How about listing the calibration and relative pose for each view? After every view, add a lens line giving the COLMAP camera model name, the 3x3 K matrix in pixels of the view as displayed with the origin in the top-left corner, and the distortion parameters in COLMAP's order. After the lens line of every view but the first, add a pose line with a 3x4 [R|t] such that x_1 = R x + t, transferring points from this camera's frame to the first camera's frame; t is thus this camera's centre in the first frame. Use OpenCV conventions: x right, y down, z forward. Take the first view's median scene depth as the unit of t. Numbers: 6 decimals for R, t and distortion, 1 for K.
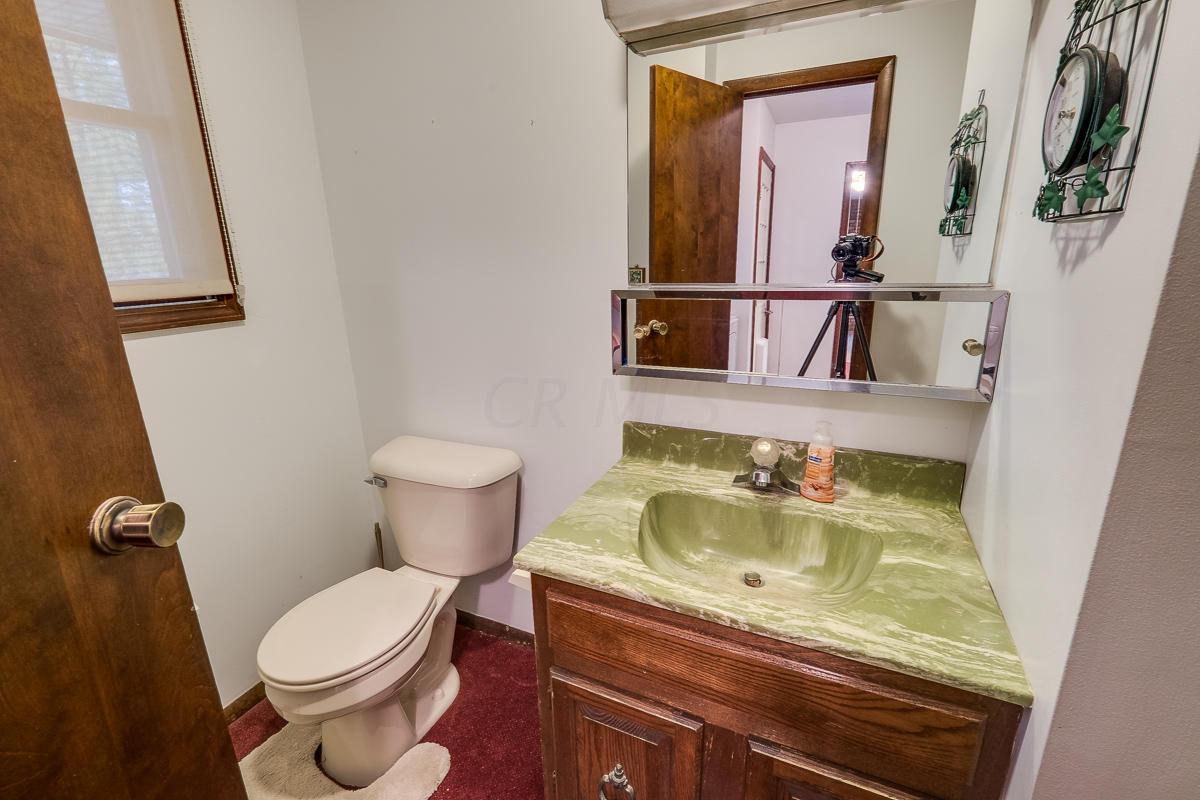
lens RADIAL K [[510.1, 0, 602.2], [0, 510.1, 394.3], [0, 0, 1]] dist [-0.003050, -0.000885]
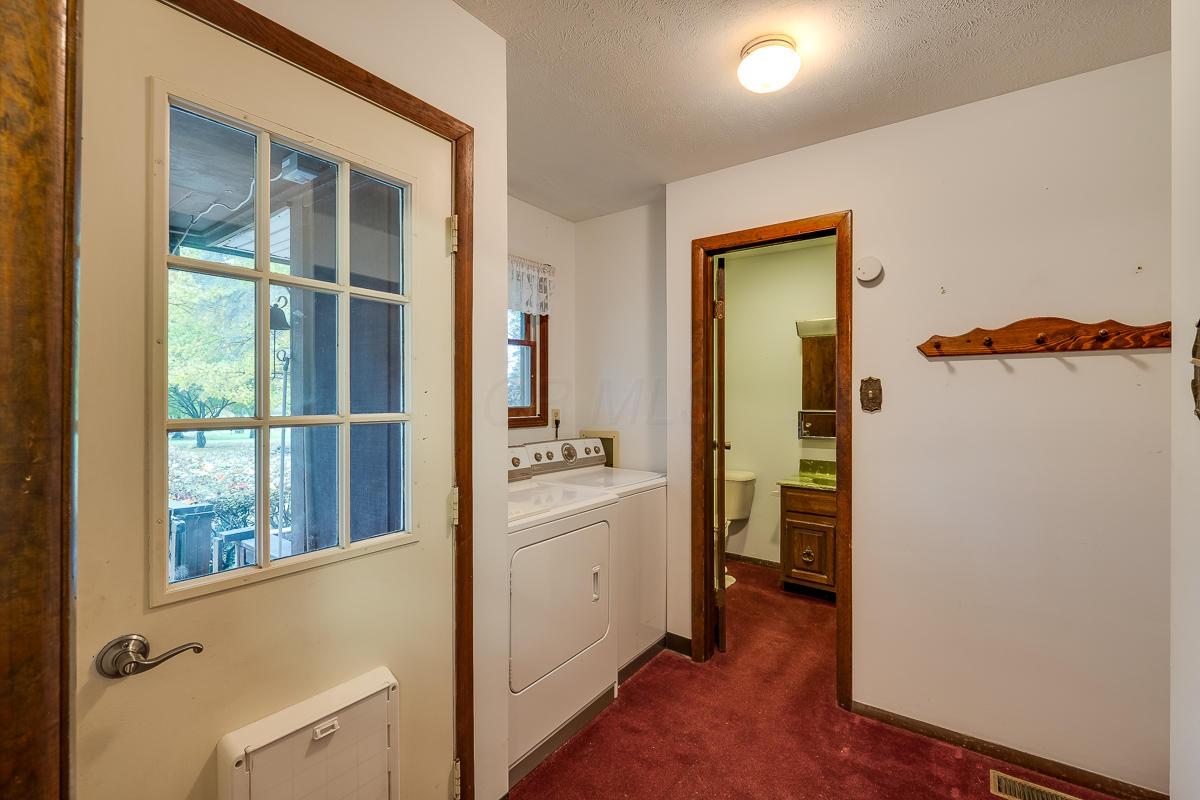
lens RADIAL K [[450.4, 0, 627.2], [0, 450.4, 400.3], [0, 0, 1]] dist [-0.000839, -0.000289]
pose [[0.977495, 0.021902, -0.209817, -0.457262], [-0.076085, 0.964256, -0.253813, 0.547909], [0.196759, 0.264065, 0.944222, -1.947381]]
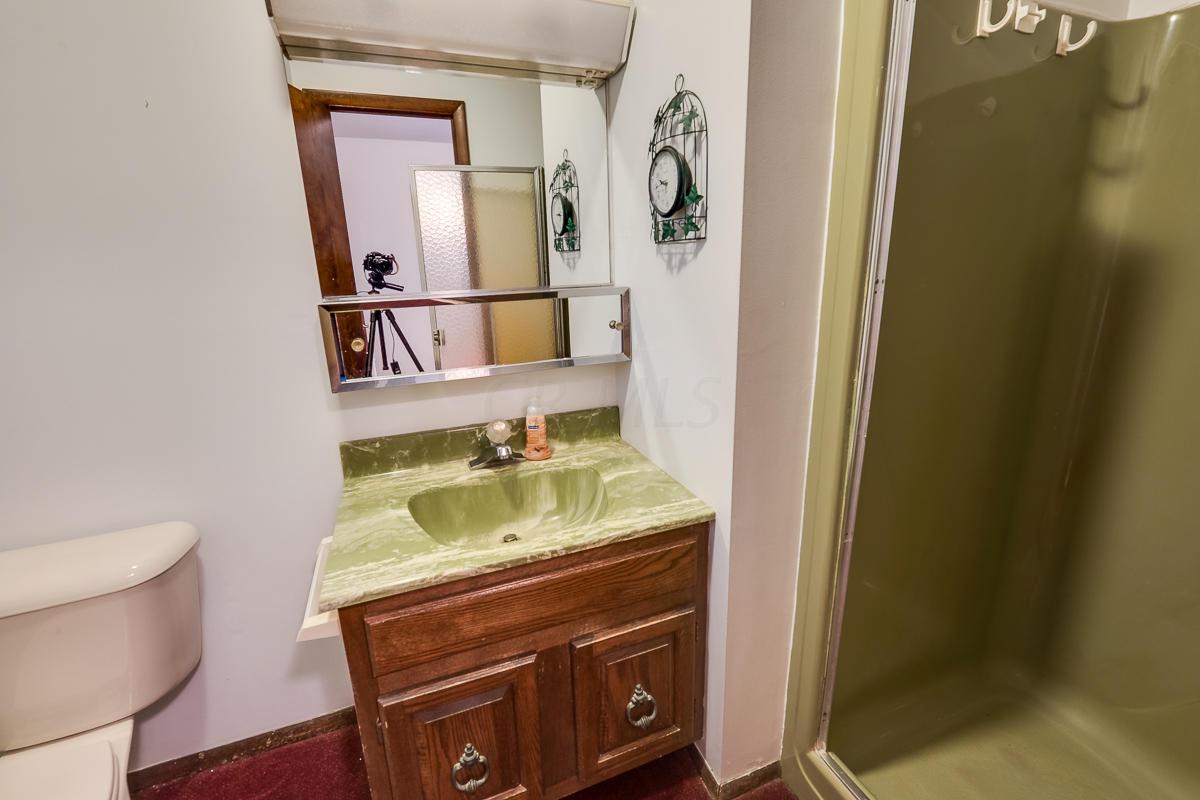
lens RADIAL K [[504.4, 0, 601.4], [0, 504.4, 391.6], [0, 0, 1]] dist [-0.000711, -0.000243]
pose [[0.698881, -0.180614, 0.692058, -0.313600], [0.199894, 0.978357, 0.053468, 0.008689], [-0.686737, 0.100971, 0.719859, -0.015561]]
